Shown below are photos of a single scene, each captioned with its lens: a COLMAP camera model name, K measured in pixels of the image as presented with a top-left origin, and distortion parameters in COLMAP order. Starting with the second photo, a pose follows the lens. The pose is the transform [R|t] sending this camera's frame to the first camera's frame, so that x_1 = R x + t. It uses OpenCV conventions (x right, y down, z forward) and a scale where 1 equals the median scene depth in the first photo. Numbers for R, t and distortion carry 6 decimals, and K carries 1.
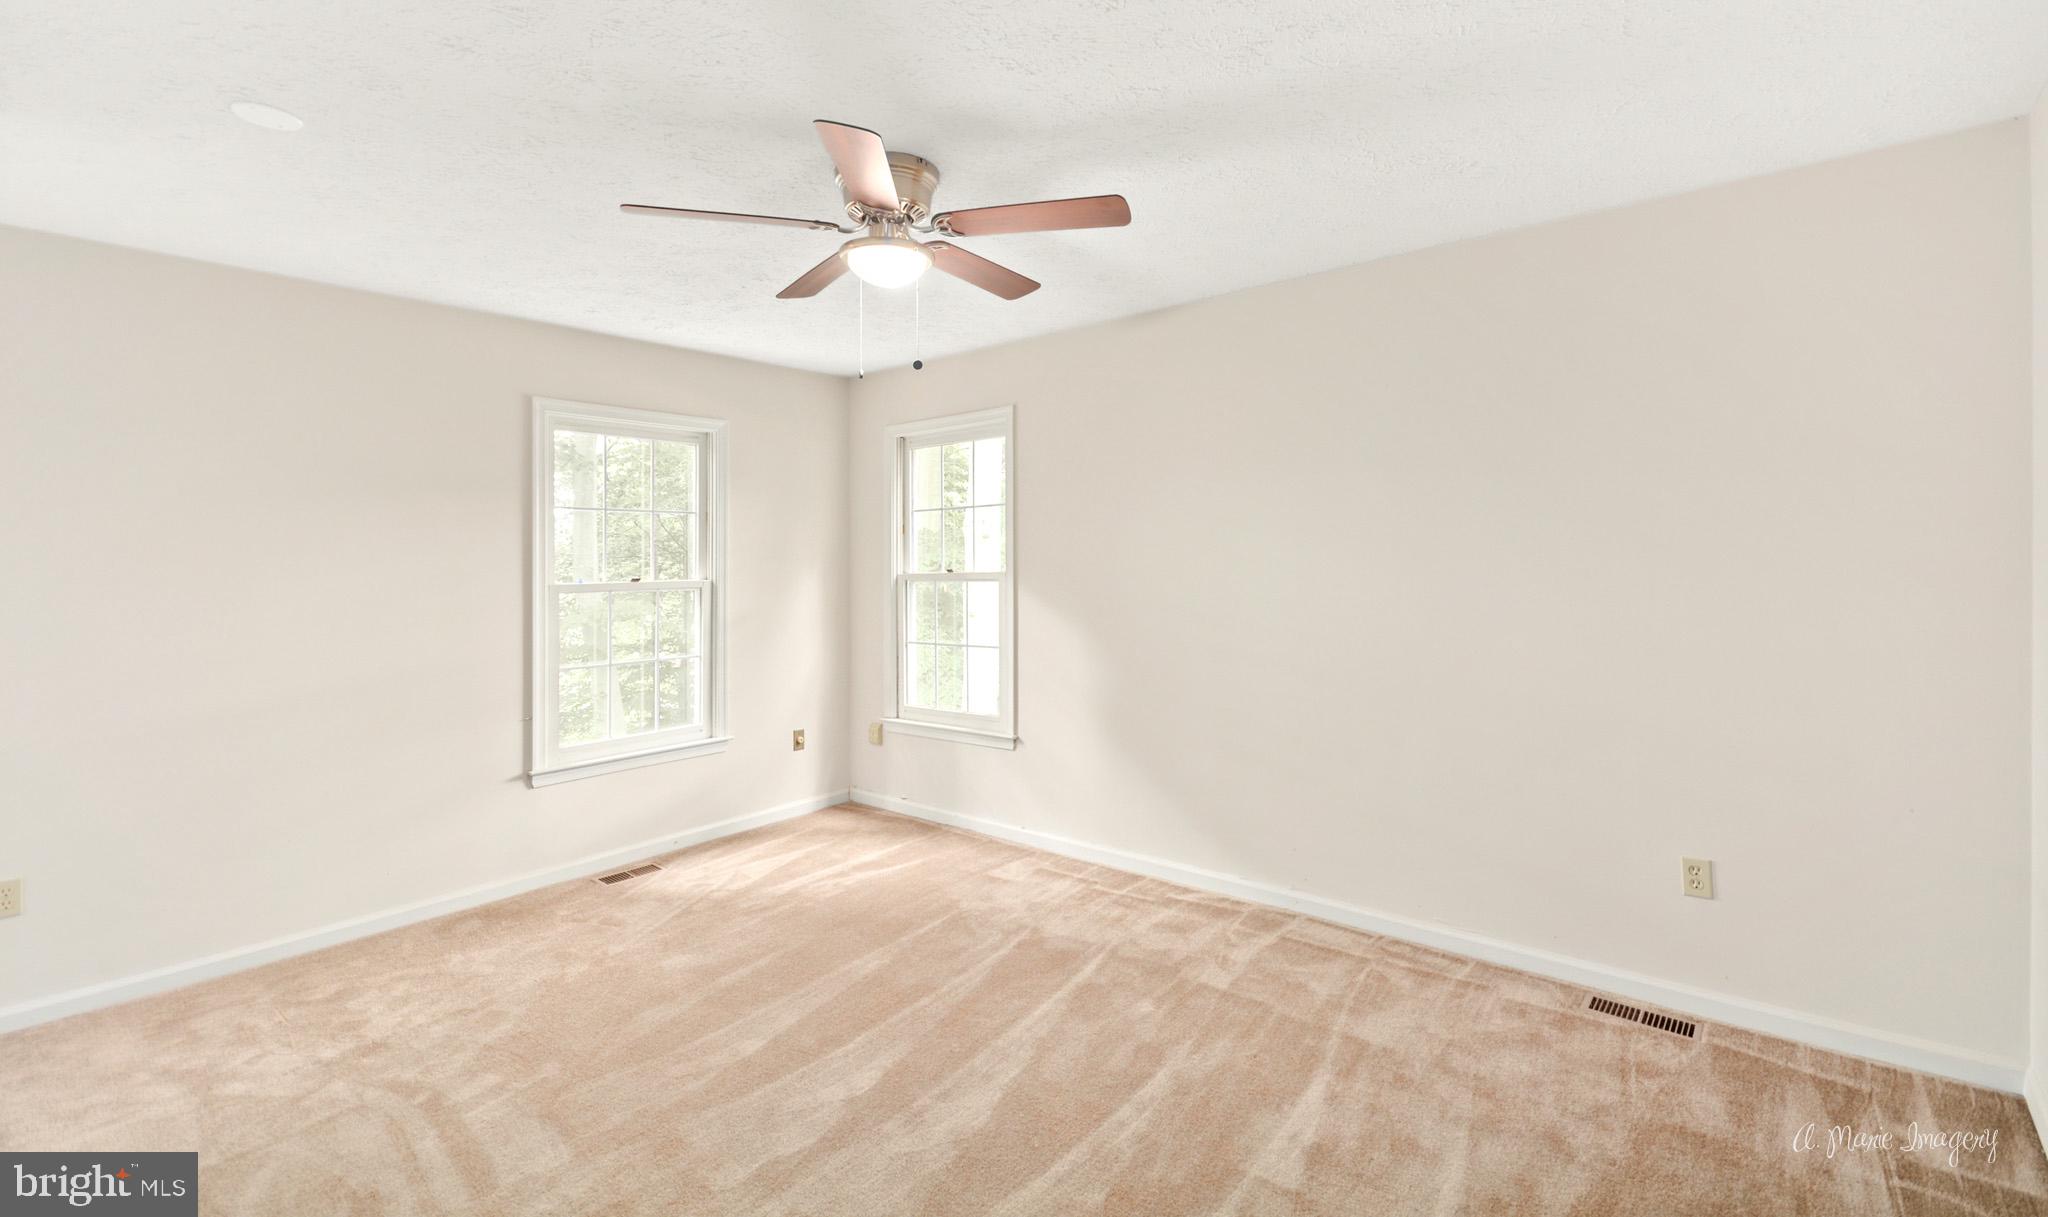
lens RADIAL K [[907.9, 0, 1023.7], [0, 907.9, 552.7], [0, 0, 1]] dist [0.000420, 0.000043]
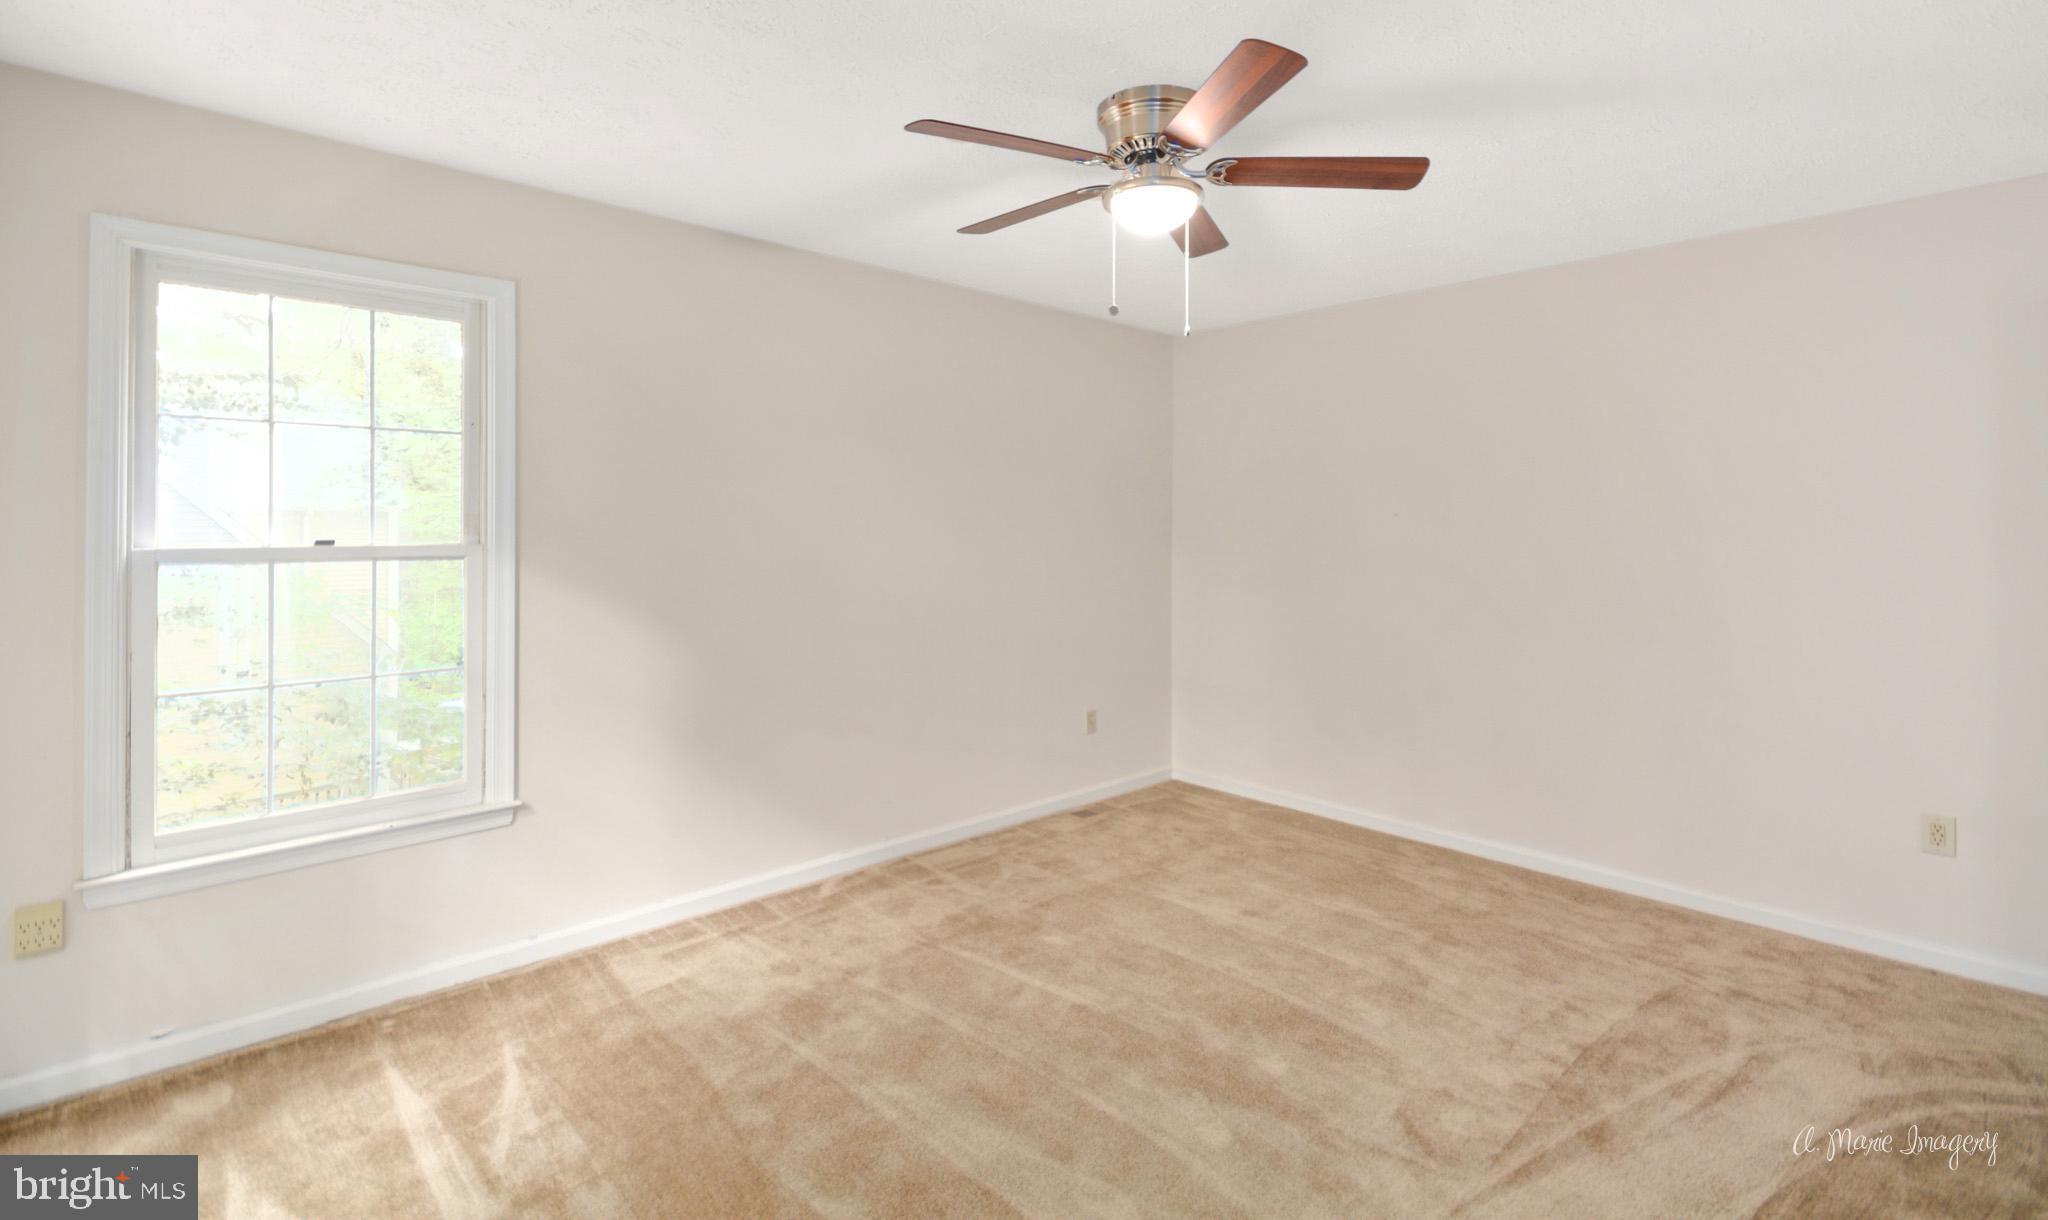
lens RADIAL K [[960.0, 0, 990.9], [0, 960.0, 533.8], [0, 0, 1]] dist [0.001416, 0.000142]
pose [[0.119373, 0.009702, 0.992802, -0.705508], [-0.012636, 0.999886, -0.008252, 0.017094], [-0.992769, -0.011560, 0.119482, 0.650658]]
